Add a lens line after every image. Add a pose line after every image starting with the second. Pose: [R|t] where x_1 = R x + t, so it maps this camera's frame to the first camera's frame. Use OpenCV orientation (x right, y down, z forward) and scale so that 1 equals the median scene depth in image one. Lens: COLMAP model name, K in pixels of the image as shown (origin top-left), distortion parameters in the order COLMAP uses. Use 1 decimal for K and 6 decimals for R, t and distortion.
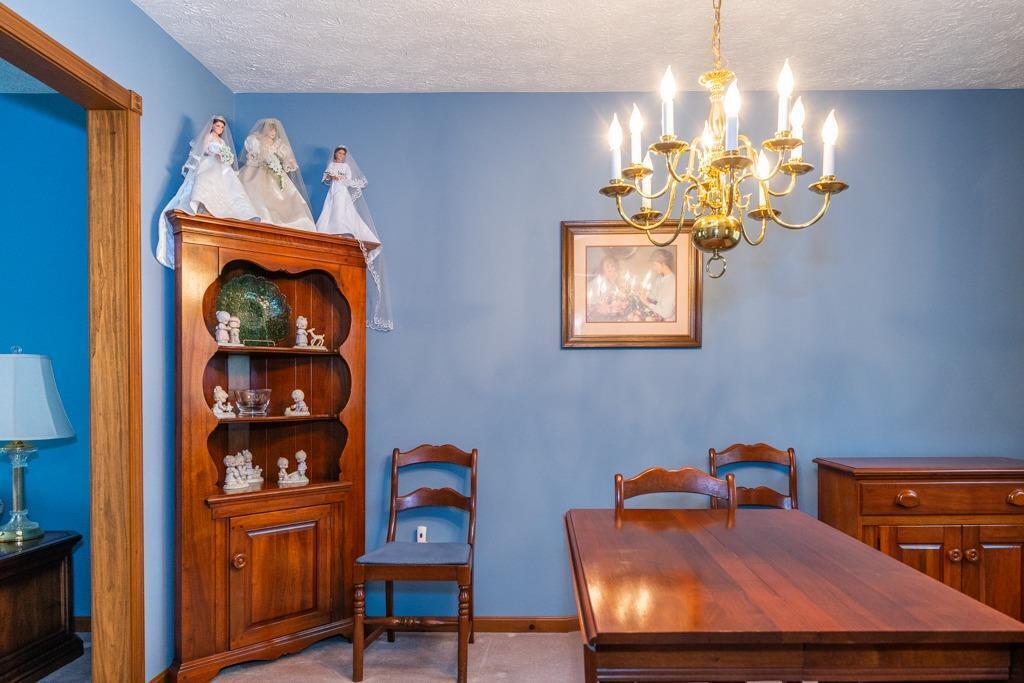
lens RADIAL K [[654.1, 0, 508.5], [0, 654.1, 348.6], [0, 0, 1]] dist [-0.001445, 0.000989]
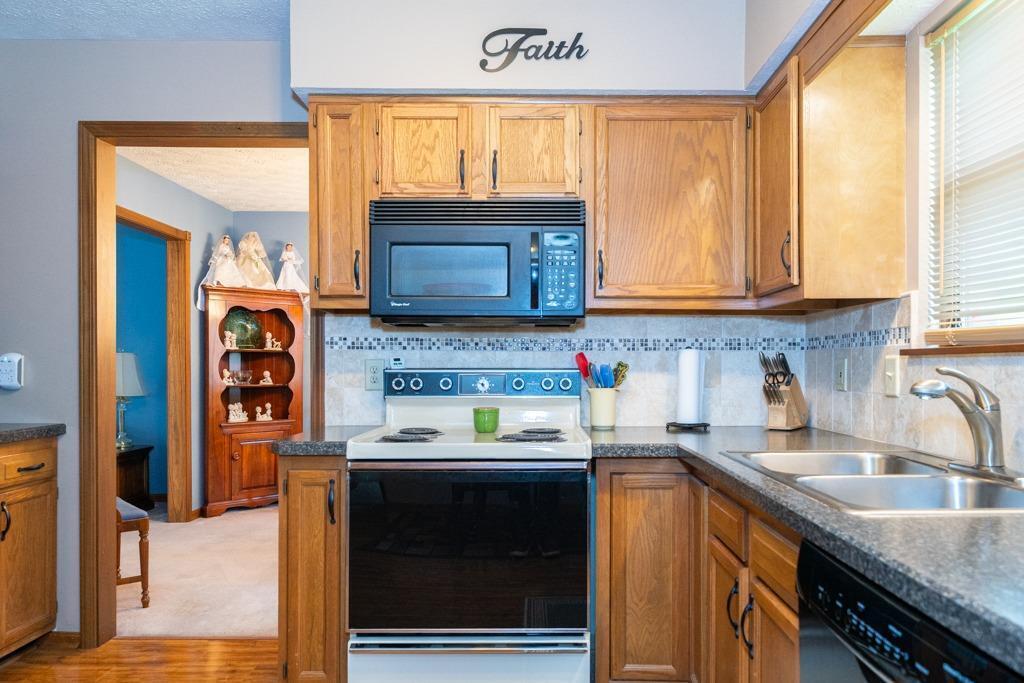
lens RADIAL K [[696.1, 0, 516.3], [0, 696.1, 337.9], [0, 0, 1]] dist [0.005858, 0.000151]
pose [[0.999897, 0.004636, 0.013555, 0.400783], [-0.004797, 0.999917, 0.011923, -0.065138], [-0.013499, -0.011986, 0.999837, -1.101647]]
